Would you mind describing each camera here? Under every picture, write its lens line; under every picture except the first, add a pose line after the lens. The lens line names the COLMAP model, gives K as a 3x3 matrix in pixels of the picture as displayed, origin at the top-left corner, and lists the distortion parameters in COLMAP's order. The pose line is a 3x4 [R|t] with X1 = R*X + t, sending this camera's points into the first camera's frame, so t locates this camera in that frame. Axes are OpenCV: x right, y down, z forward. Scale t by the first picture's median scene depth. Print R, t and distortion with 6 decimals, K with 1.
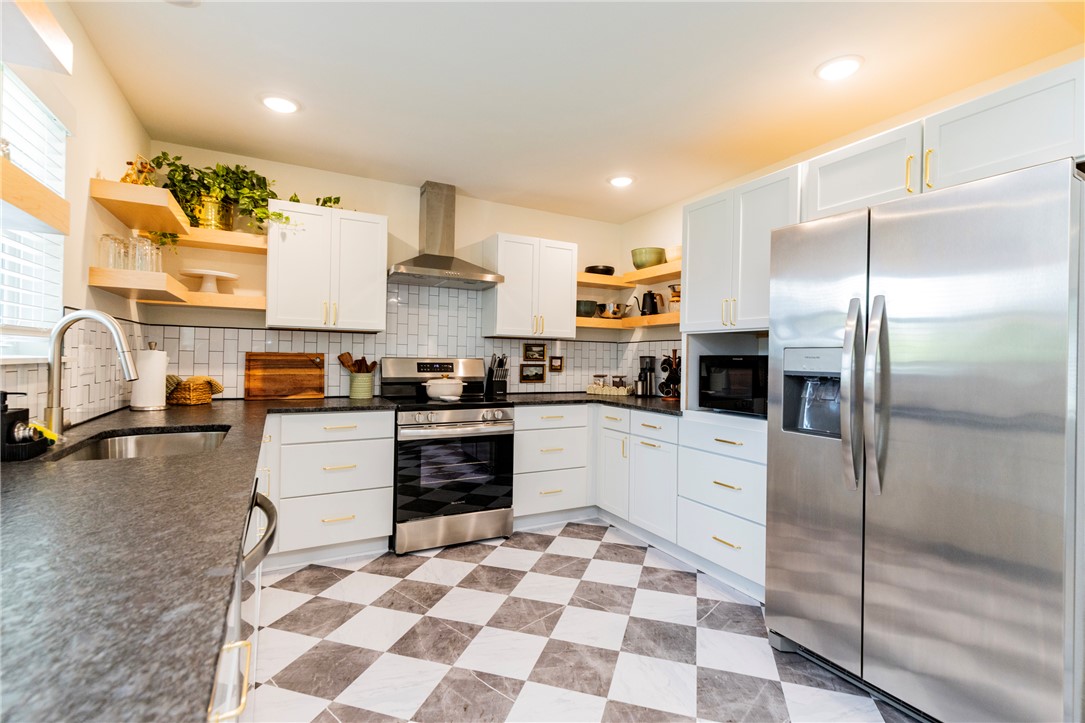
lens RADIAL K [[495.7, 0, 520.2], [0, 495.7, 353.9], [0, 0, 1]] dist [0.001580, 0.001827]
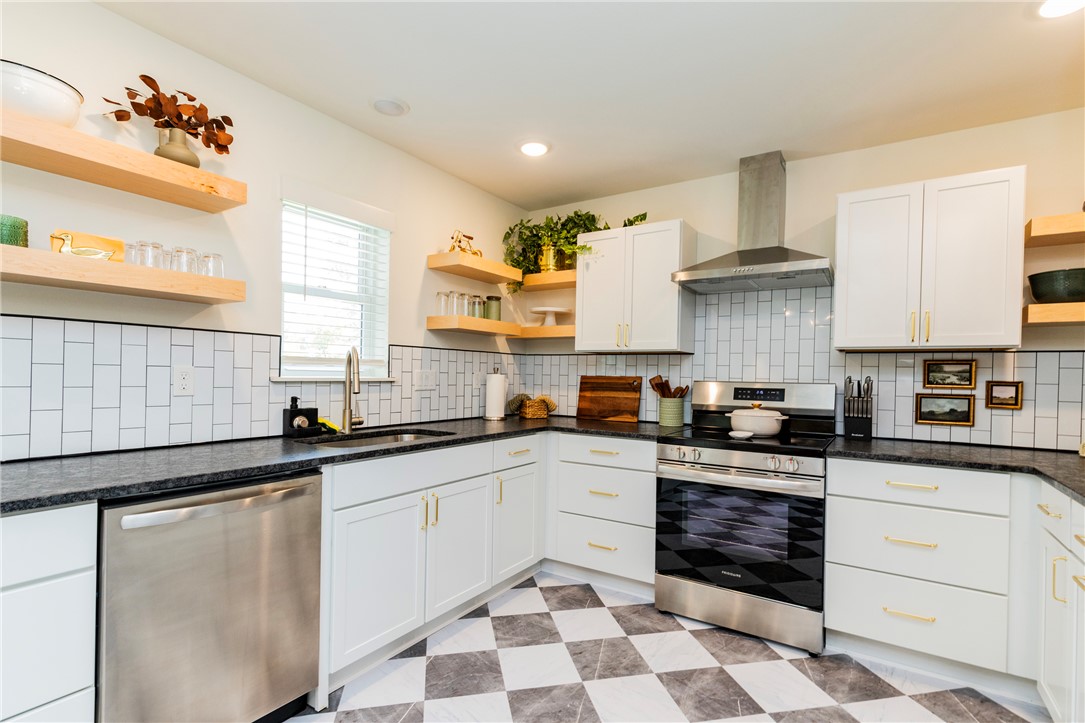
lens RADIAL K [[495.7, 0, 562.6], [0, 495.7, 375.2], [0, 0, 1]] dist [0.001580, 0.001827]
pose [[0.517486, -0.007783, -0.855657, 0.371702], [-0.002498, 0.999941, -0.010606, 0.007169], [0.855688, 0.007626, 0.517435, 0.375879]]
